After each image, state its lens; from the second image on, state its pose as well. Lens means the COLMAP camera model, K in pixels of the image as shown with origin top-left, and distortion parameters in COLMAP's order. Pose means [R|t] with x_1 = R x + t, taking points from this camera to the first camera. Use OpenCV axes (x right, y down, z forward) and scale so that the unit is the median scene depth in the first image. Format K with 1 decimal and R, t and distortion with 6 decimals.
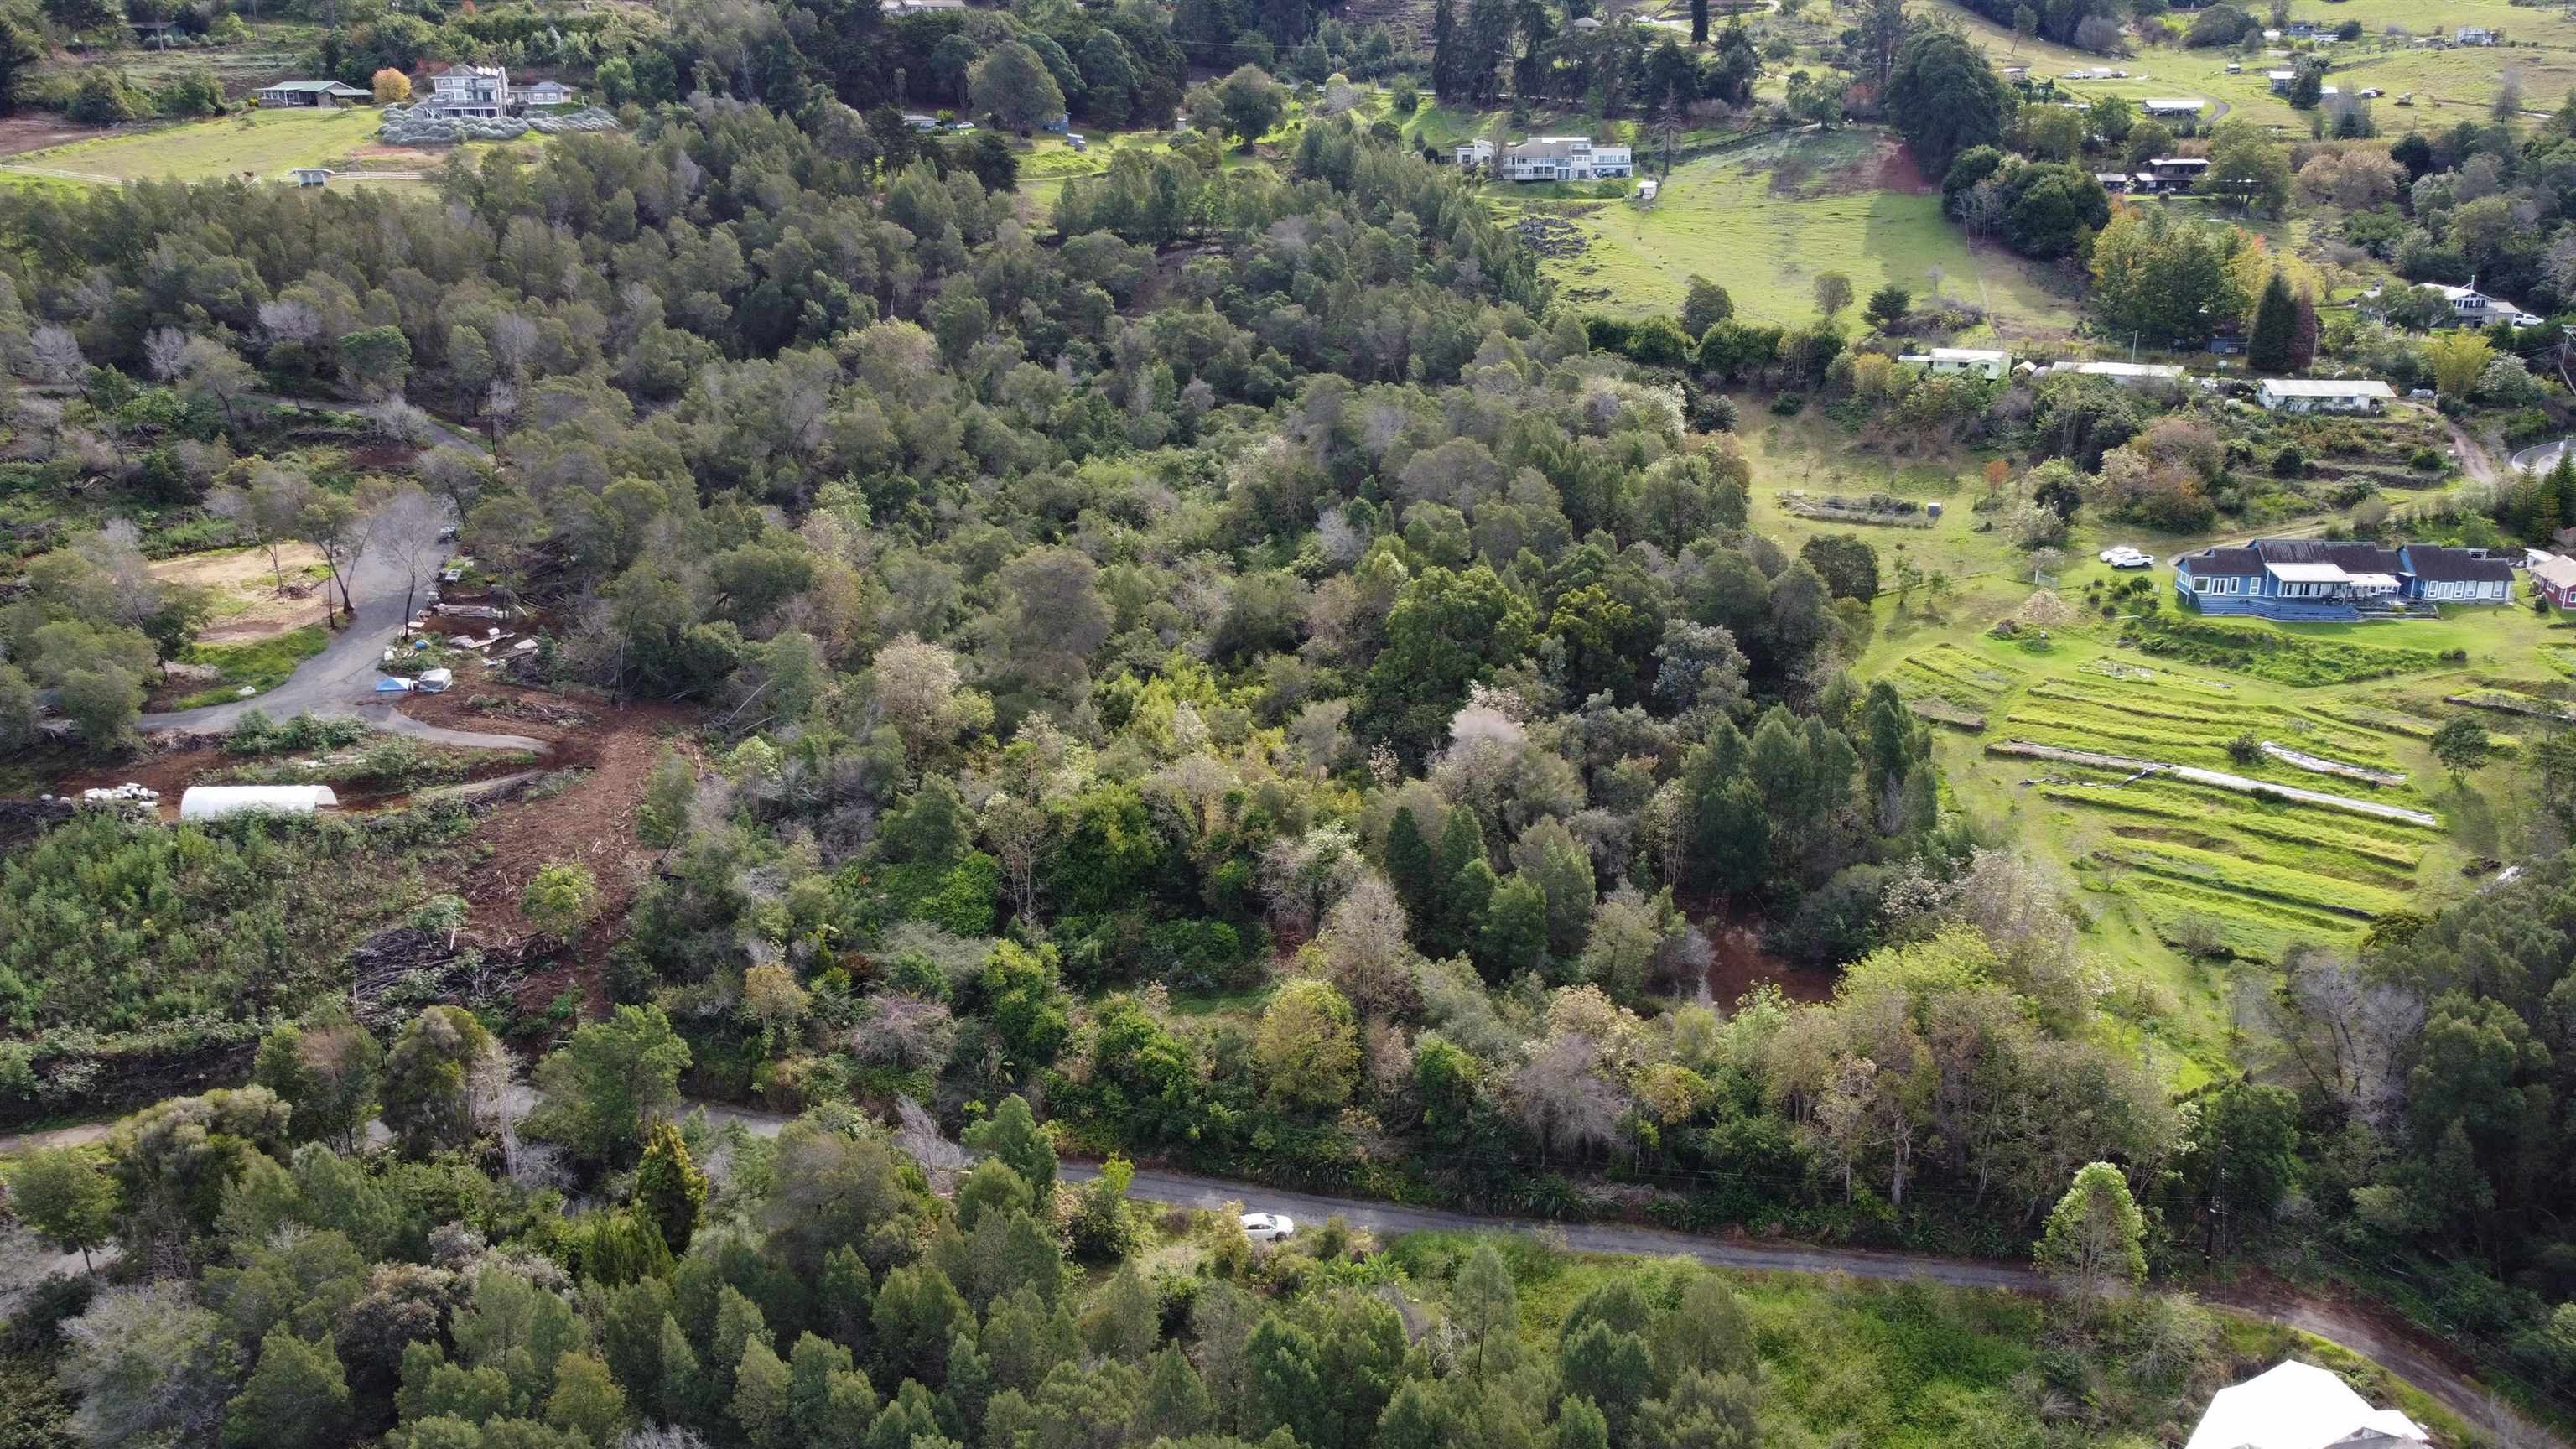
lens RADIAL K [[1969.8, 0, 1288.0], [0, 1969.8, 724.5], [0, 0, 1]] dist [-0.008514, 0.002301]
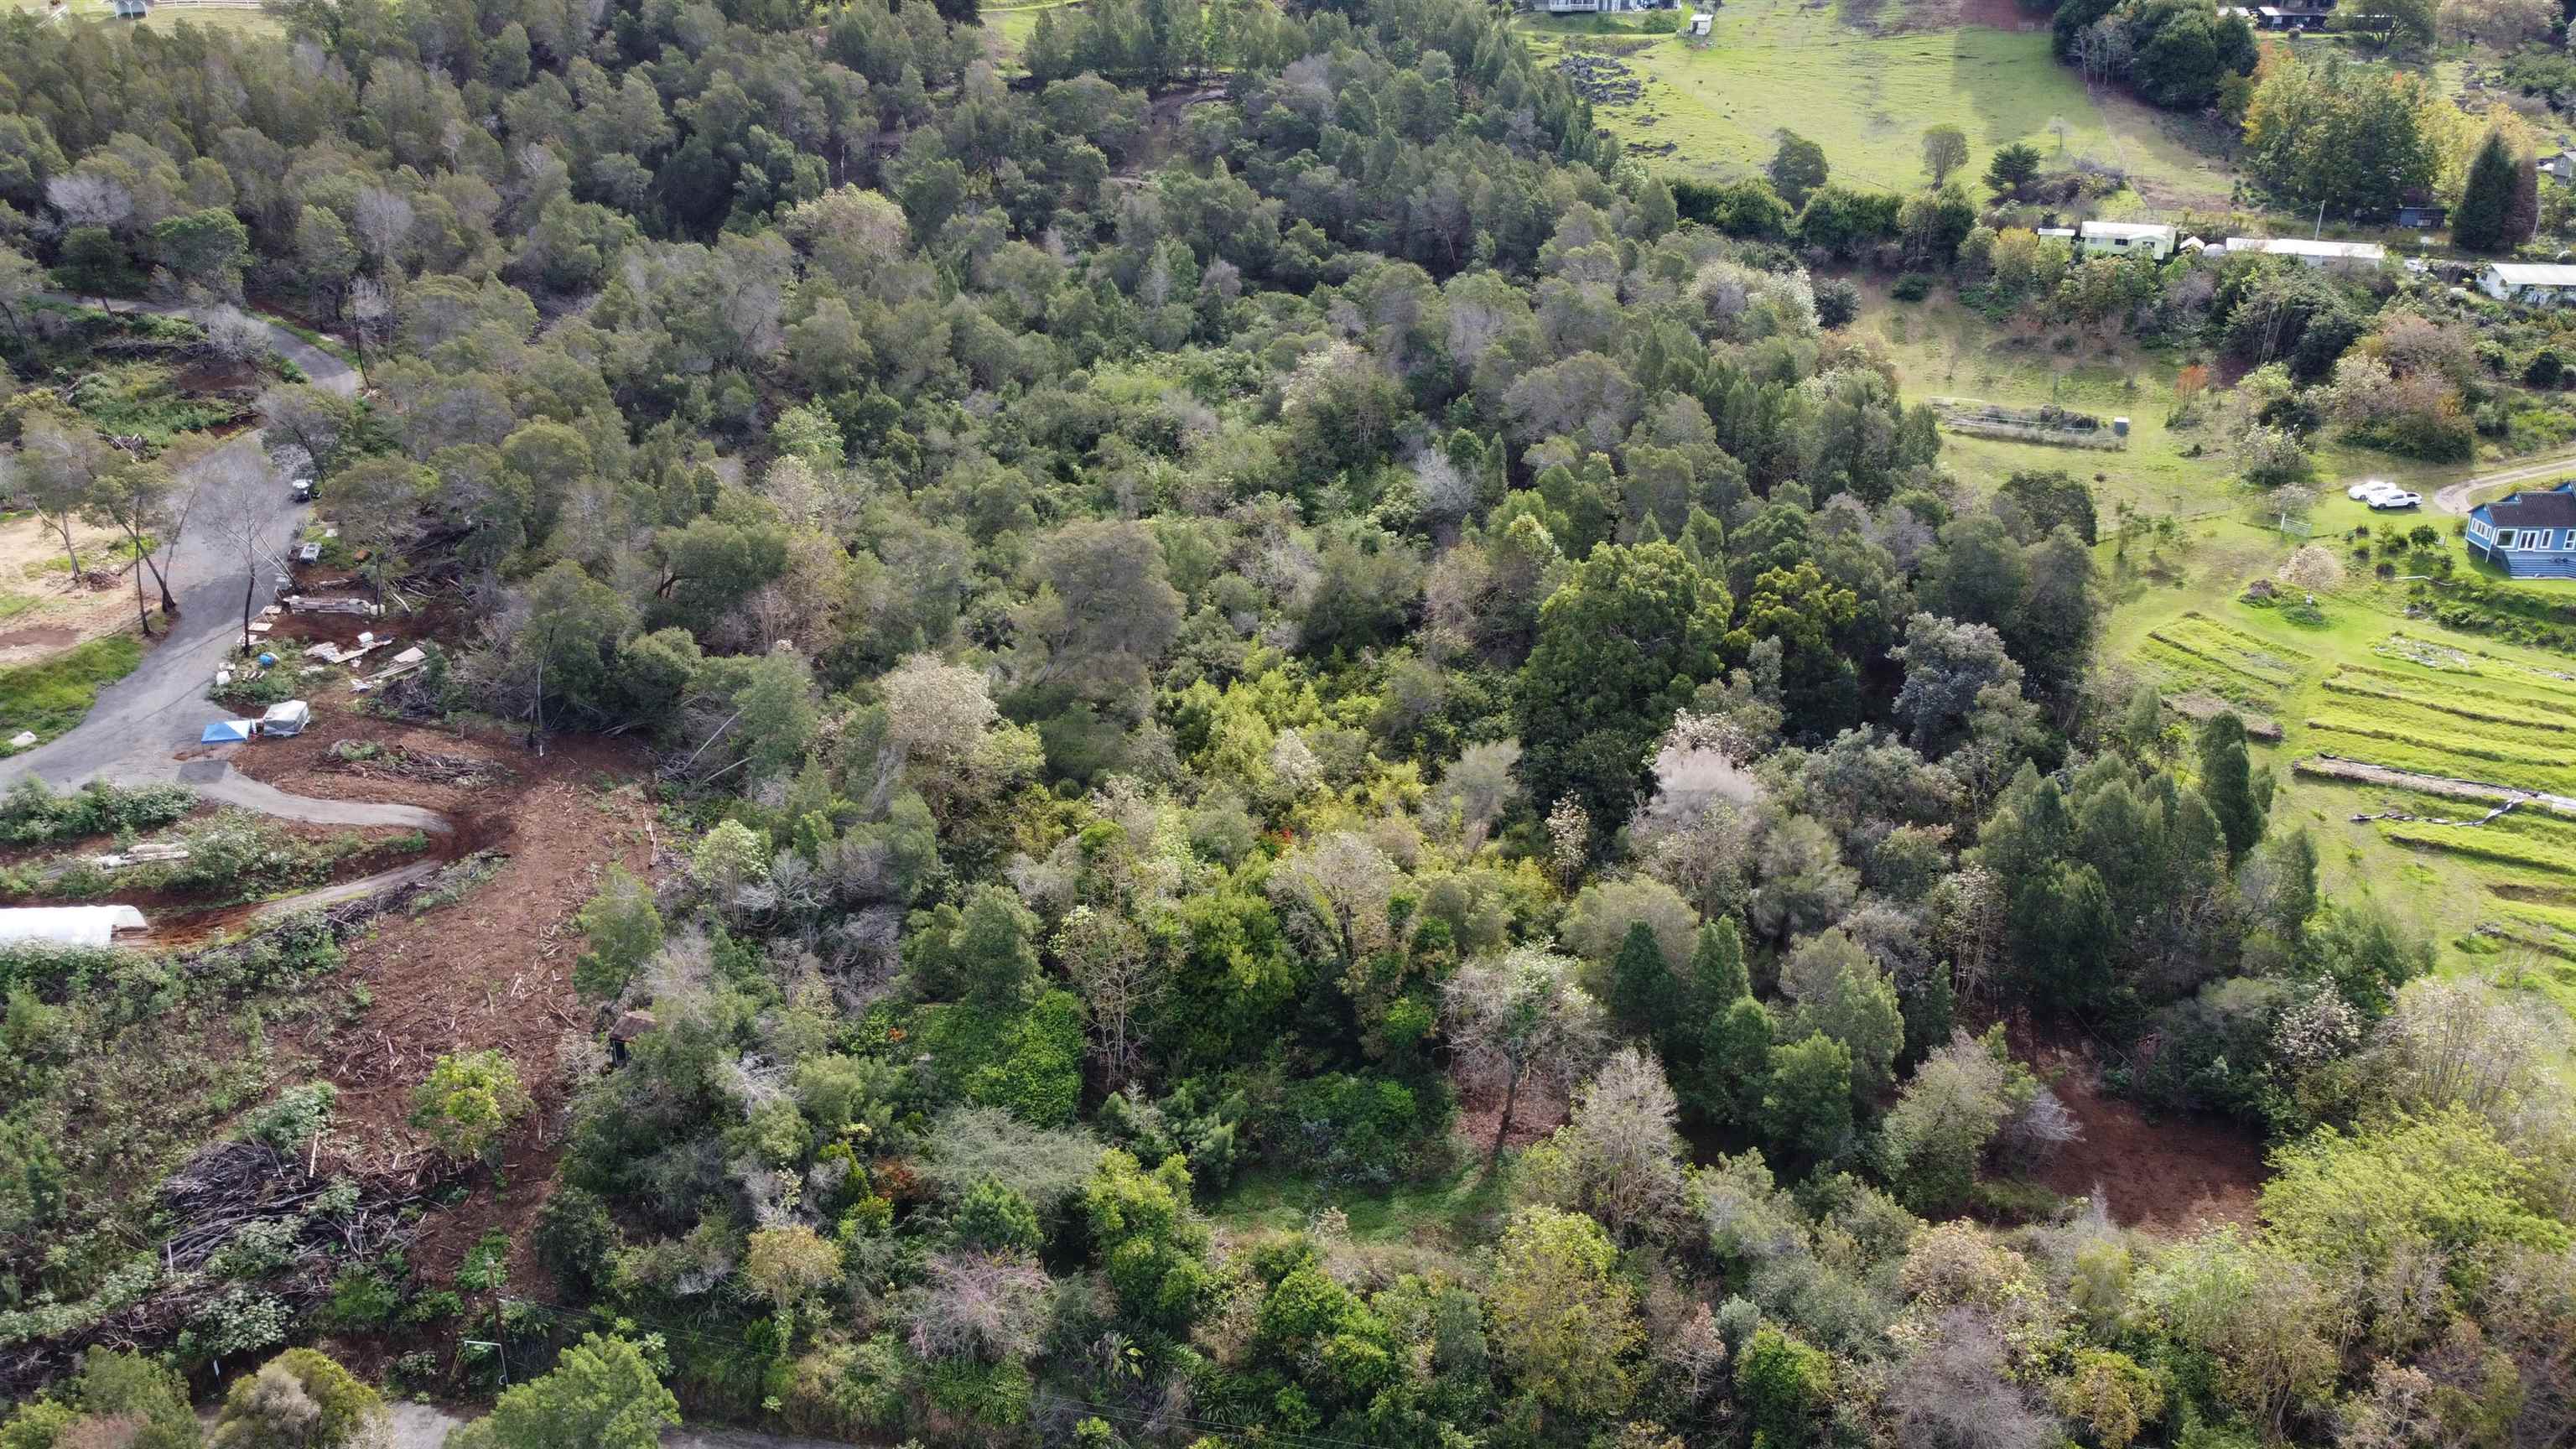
lens RADIAL K [[1969.8, 0, 1288.0], [0, 1969.8, 724.5], [0, 0, 1]] dist [-0.008514, 0.002301]
pose [[0.999150, -0.011195, 0.039685, -0.075777], [0.007847, 0.996474, 0.083532, -0.070327], [-0.040481, -0.083149, 0.995715, 0.218801]]
